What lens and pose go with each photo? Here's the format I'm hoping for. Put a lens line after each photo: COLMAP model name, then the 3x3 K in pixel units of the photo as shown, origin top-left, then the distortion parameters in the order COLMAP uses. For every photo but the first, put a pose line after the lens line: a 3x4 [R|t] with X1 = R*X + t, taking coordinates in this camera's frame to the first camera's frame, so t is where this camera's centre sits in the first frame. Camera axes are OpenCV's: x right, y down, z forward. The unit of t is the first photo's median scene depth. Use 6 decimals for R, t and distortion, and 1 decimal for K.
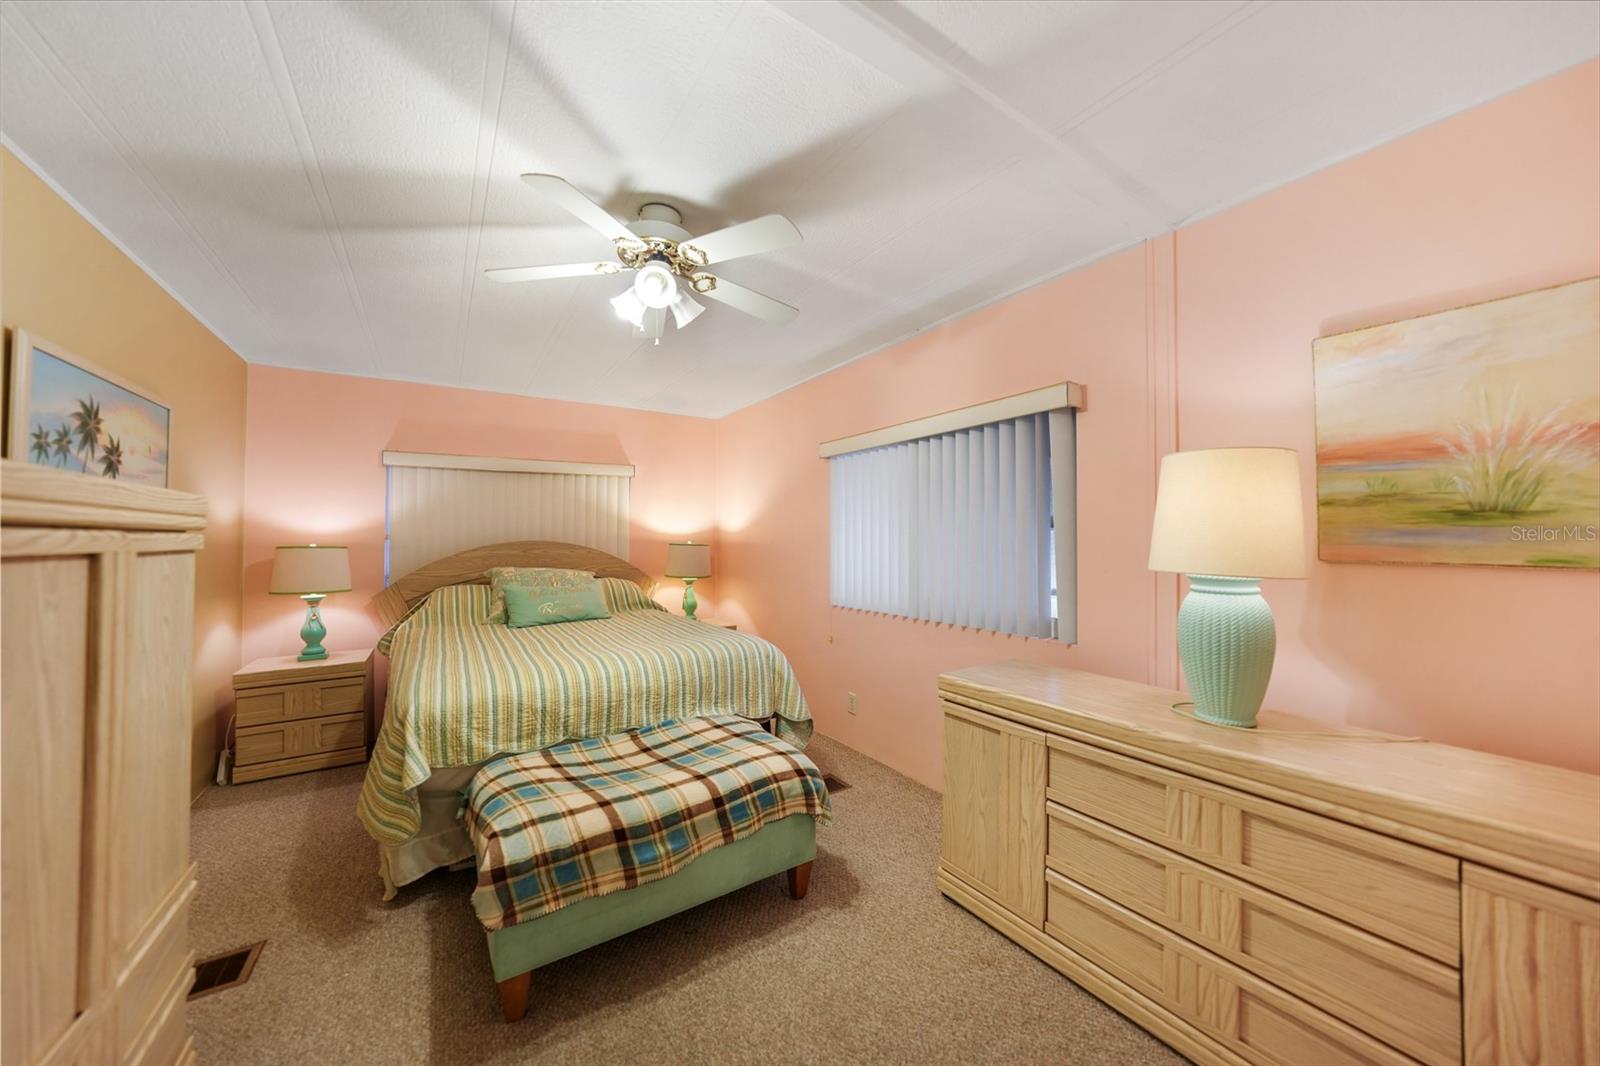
lens RADIAL K [[560.8, 0, 804.2], [0, 560.8, 529.1], [0, 0, 1]] dist [-0.022547, 0.003461]
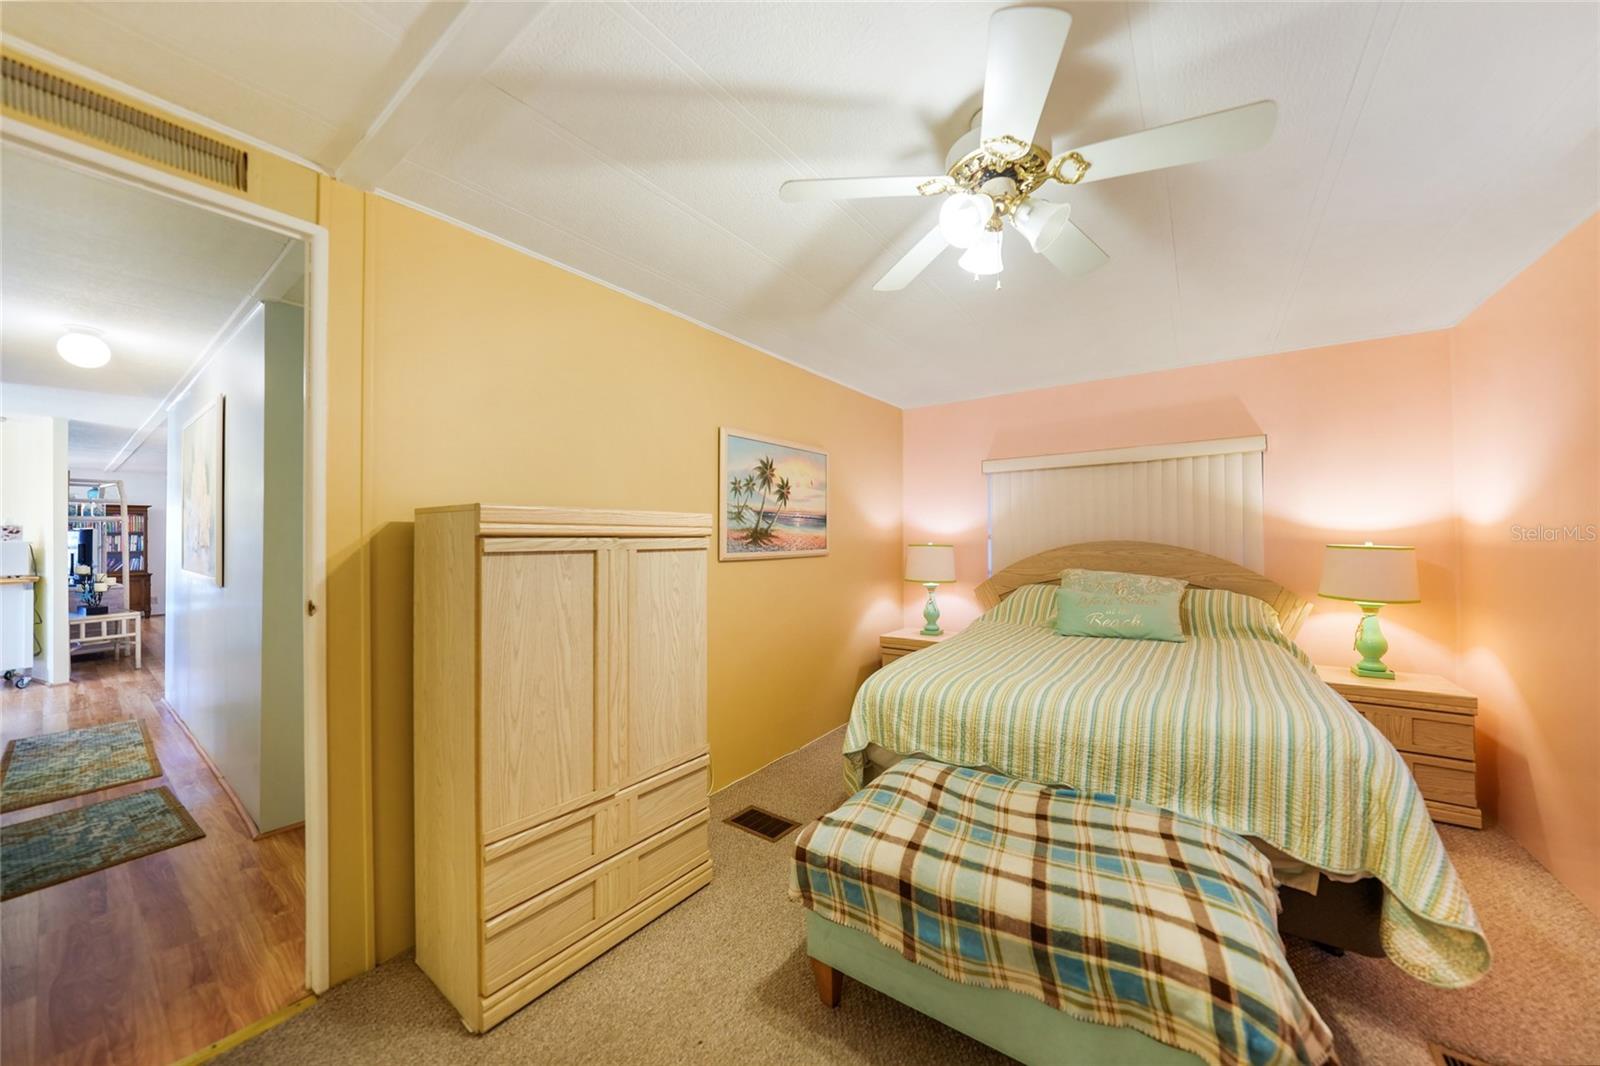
lens RADIAL K [[560.8, 0, 790.1], [0, 560.8, 530.3], [0, 0, 1]] dist [-0.022547, 0.003461]
pose [[0.343861, -0.012351, -0.938939, 0.333670], [0.018882, 0.999802, -0.006237, 0.000275], [0.938831, -0.015585, 0.344026, 0.439776]]
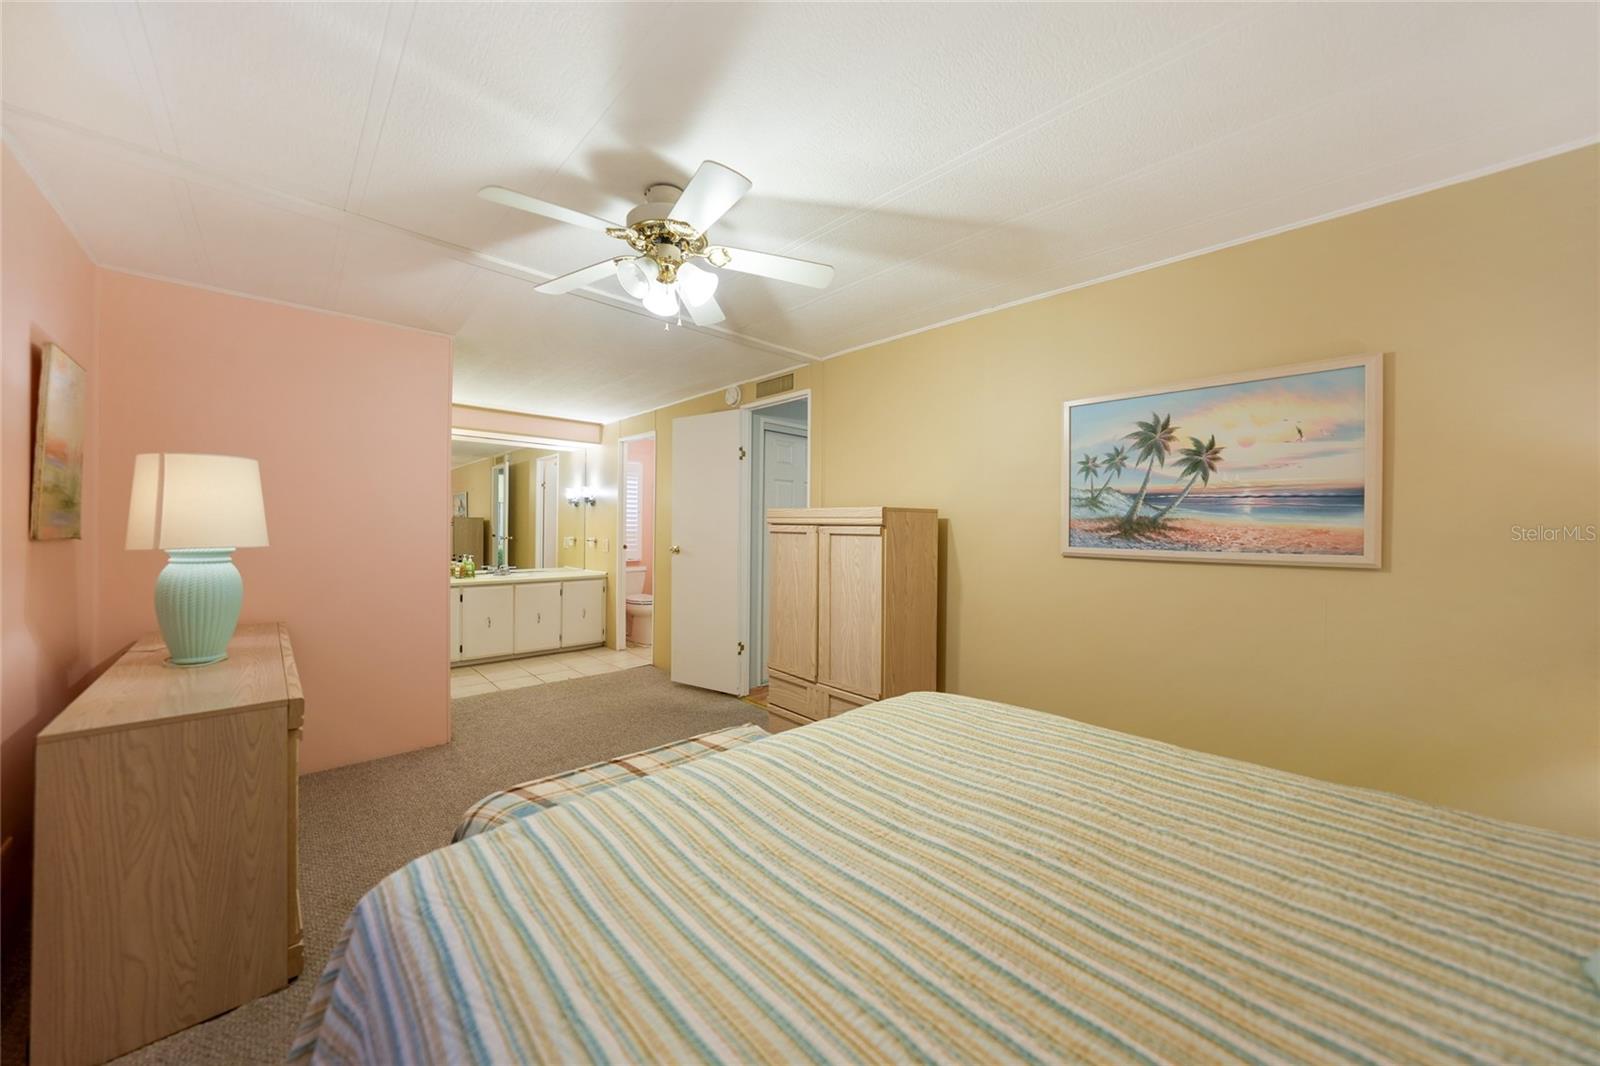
lens RADIAL K [[560.8, 0, 798.5], [0, 560.8, 527.6], [0, 0, 1]] dist [-0.022547, 0.003461]
pose [[-0.985124, -0.013374, -0.171321, -0.319778], [-0.010906, 0.999823, -0.015338, 0.031197], [0.171496, -0.013241, -0.985096, 1.954195]]
